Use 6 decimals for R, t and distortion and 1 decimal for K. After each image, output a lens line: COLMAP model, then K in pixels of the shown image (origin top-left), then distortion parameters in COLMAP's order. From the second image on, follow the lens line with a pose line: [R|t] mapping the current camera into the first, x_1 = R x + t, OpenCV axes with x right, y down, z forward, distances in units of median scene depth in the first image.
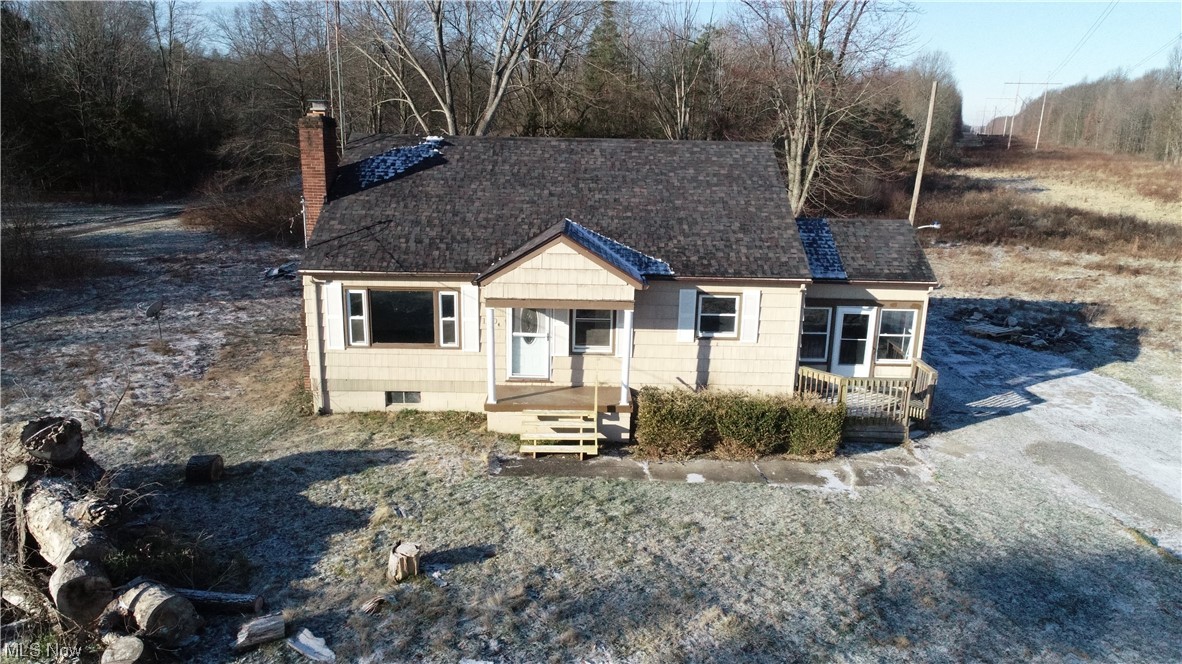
lens RADIAL K [[793.3, 0, 594.7], [0, 793.3, 338.3], [0, 0, 1]] dist [0.002325, 0.001029]
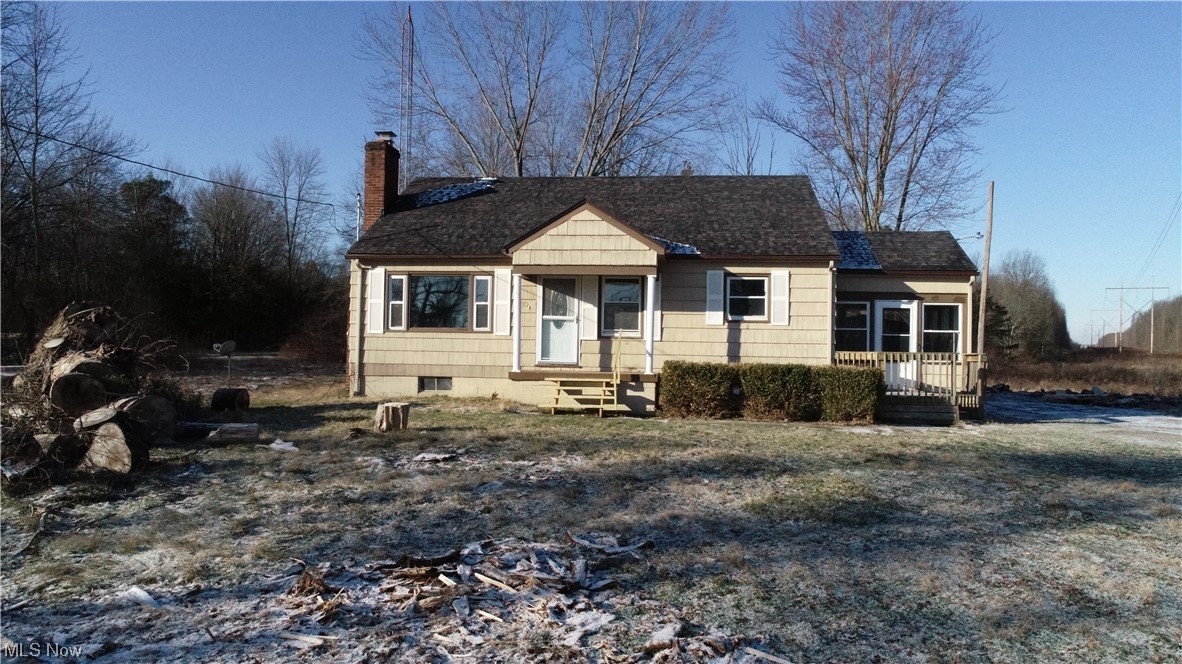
lens RADIAL K [[793.3, 0, 594.7], [0, 793.3, 338.3], [0, 0, 1]] dist [0.002325, 0.001029]
pose [[0.992672, -0.006258, -0.120679, 0.085346], [-0.026770, 0.962457, -0.270110, 0.293199], [0.117839, 0.271361, 0.955237, 0.041630]]
